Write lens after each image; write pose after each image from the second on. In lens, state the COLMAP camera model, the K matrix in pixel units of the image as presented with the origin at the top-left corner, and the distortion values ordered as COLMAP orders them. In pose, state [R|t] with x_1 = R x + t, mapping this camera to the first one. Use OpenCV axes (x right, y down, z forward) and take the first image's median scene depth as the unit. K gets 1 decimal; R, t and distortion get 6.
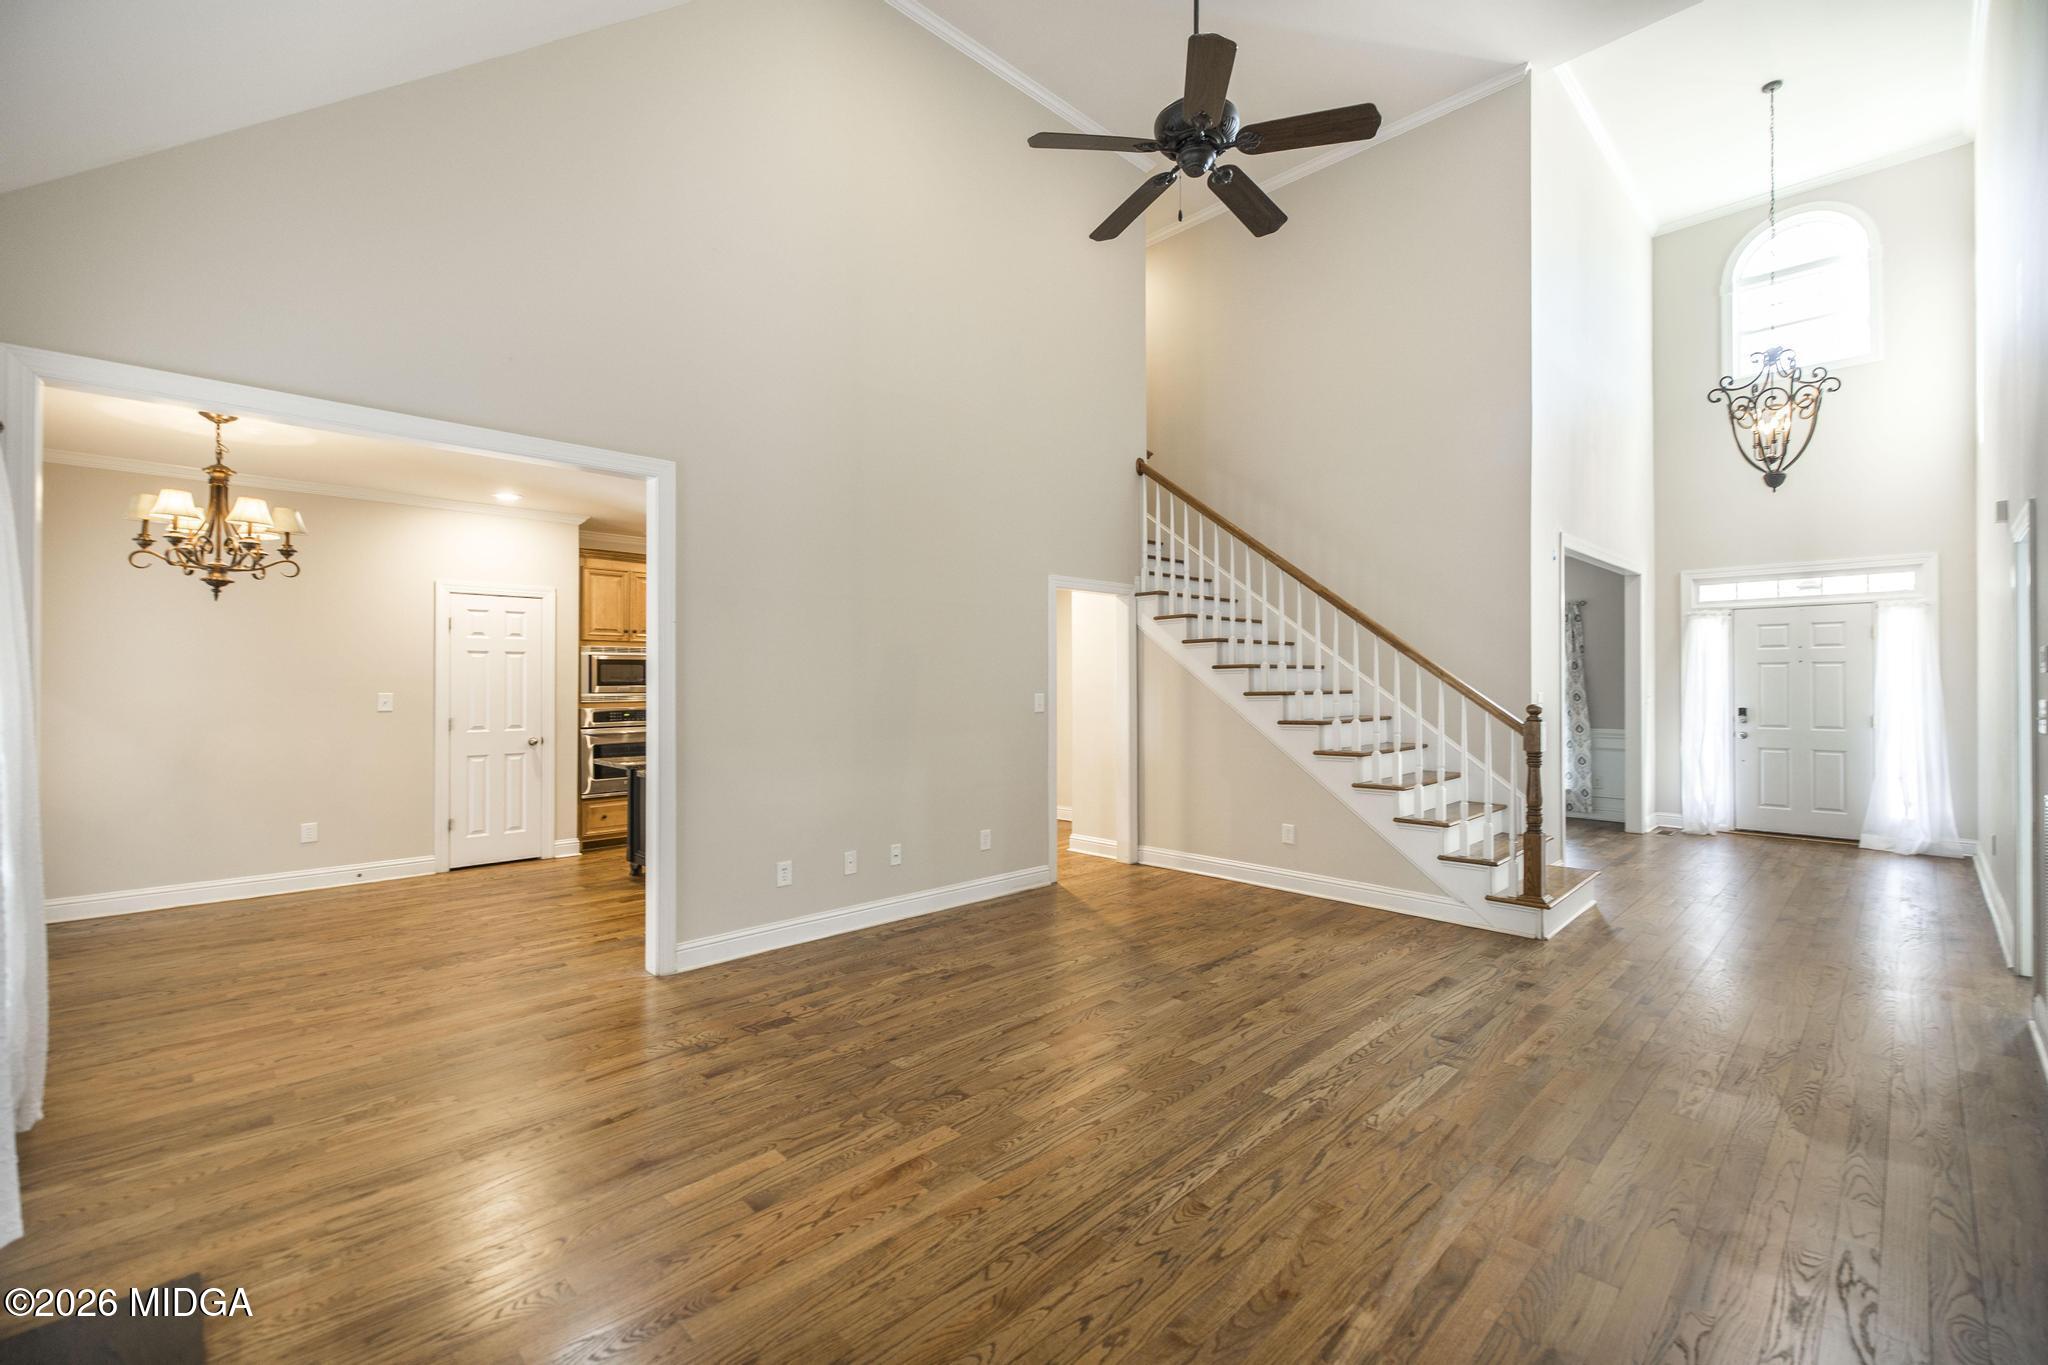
lens RADIAL K [[861.1, 0, 1019.2], [0, 861.1, 677.2], [0, 0, 1]] dist [0.001834, -0.000385]
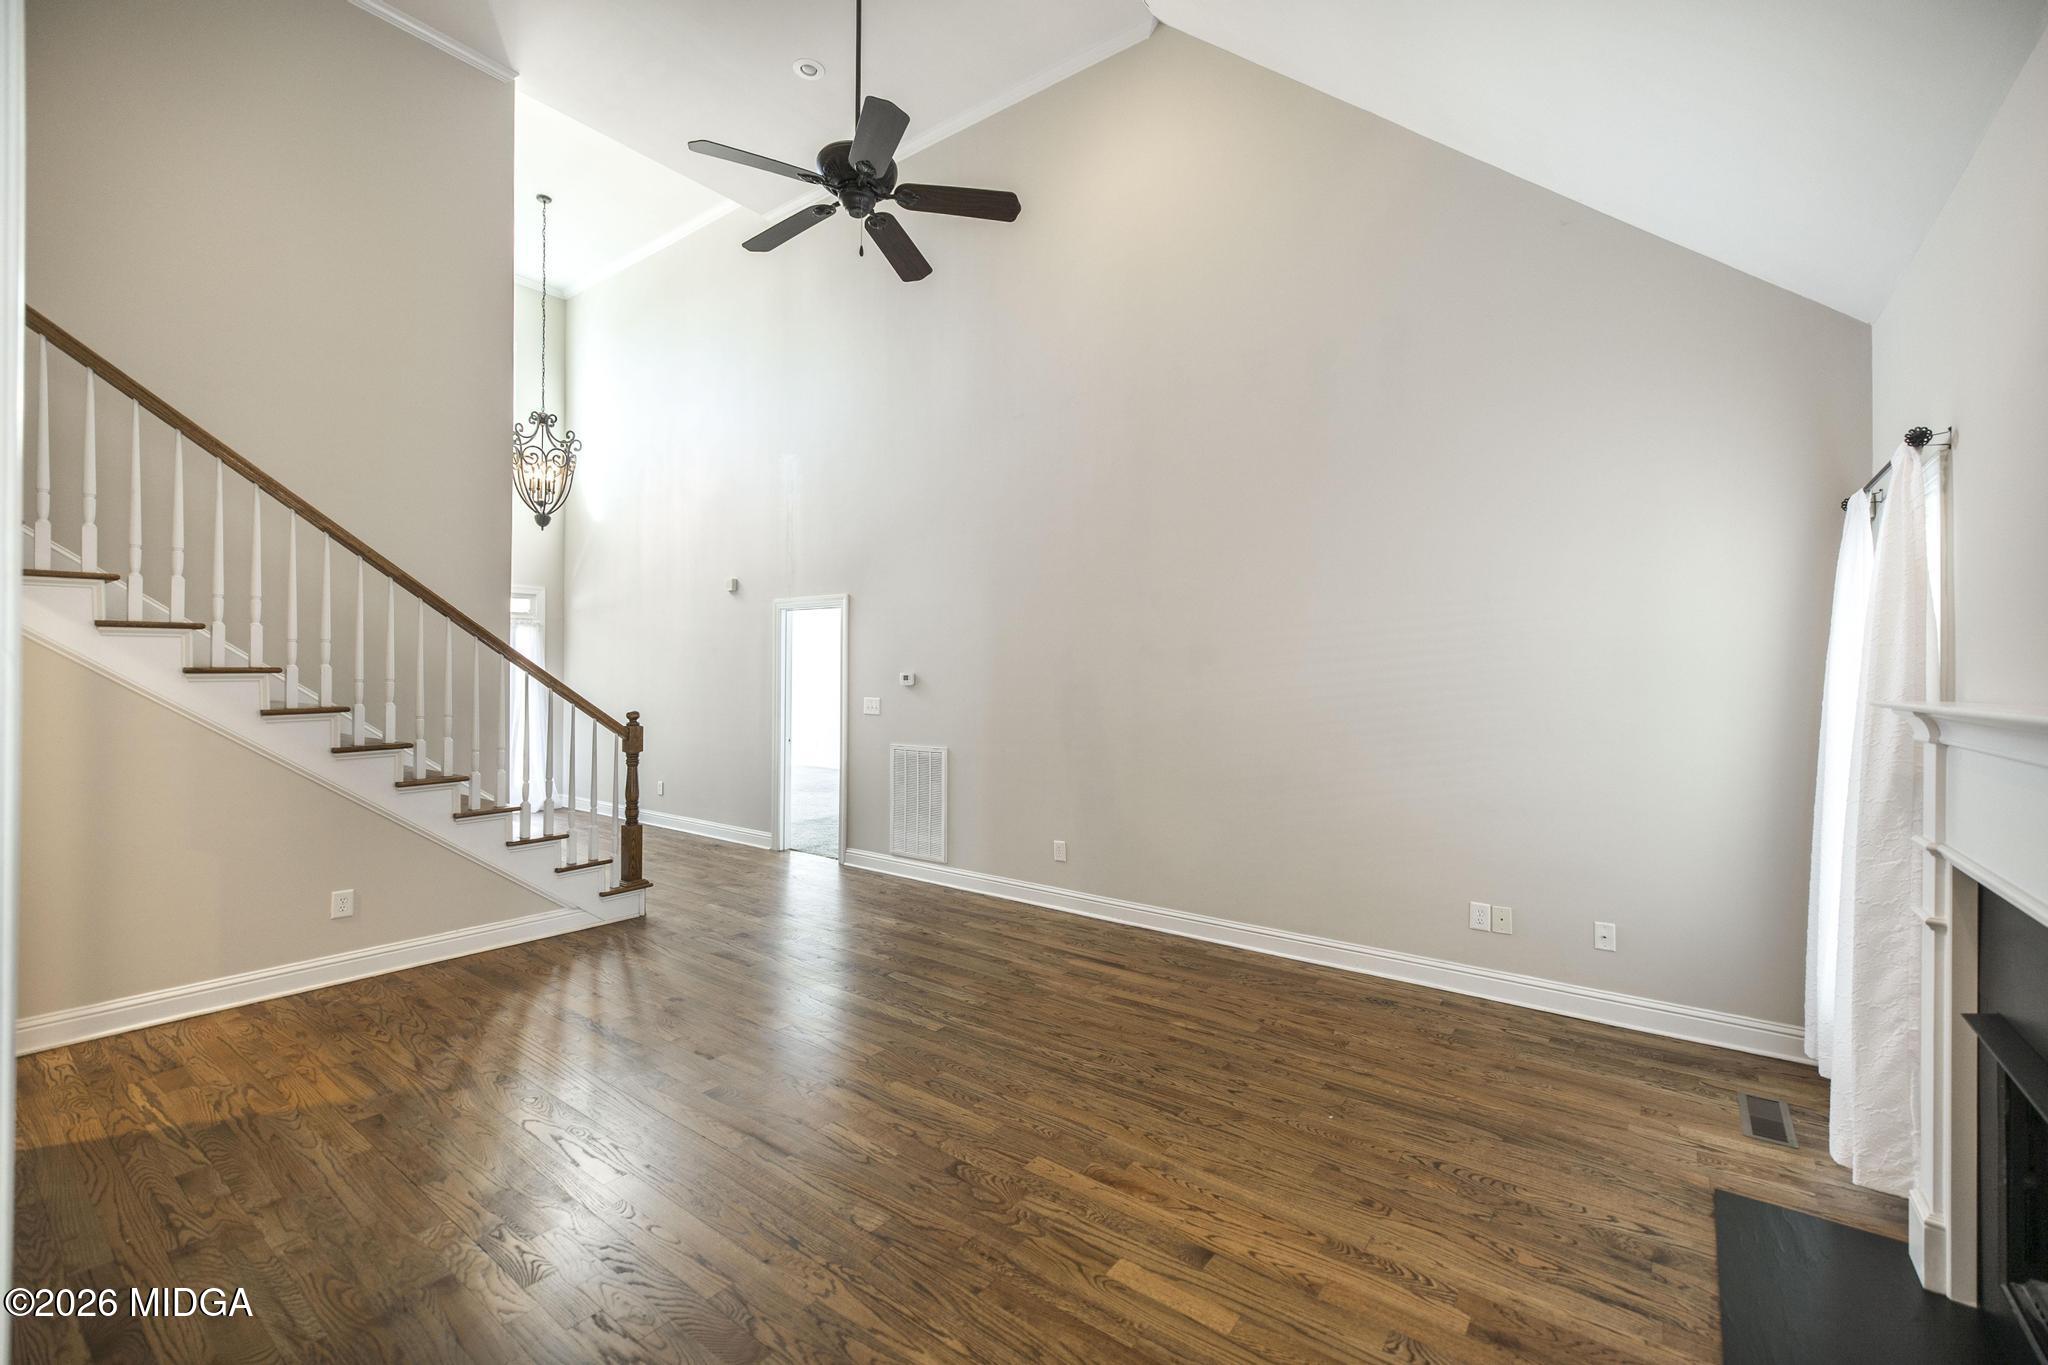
lens RADIAL K [[873.9, 0, 1028.7], [0, 873.9, 677.2], [0, 0, 1]] dist [0.001203, -0.000186]
pose [[-0.157129, -0.002693, 0.987574, -1.011396], [-0.013041, 0.999915, 0.000652, -0.032629], [-0.987492, -0.012776, -0.157151, 1.102281]]
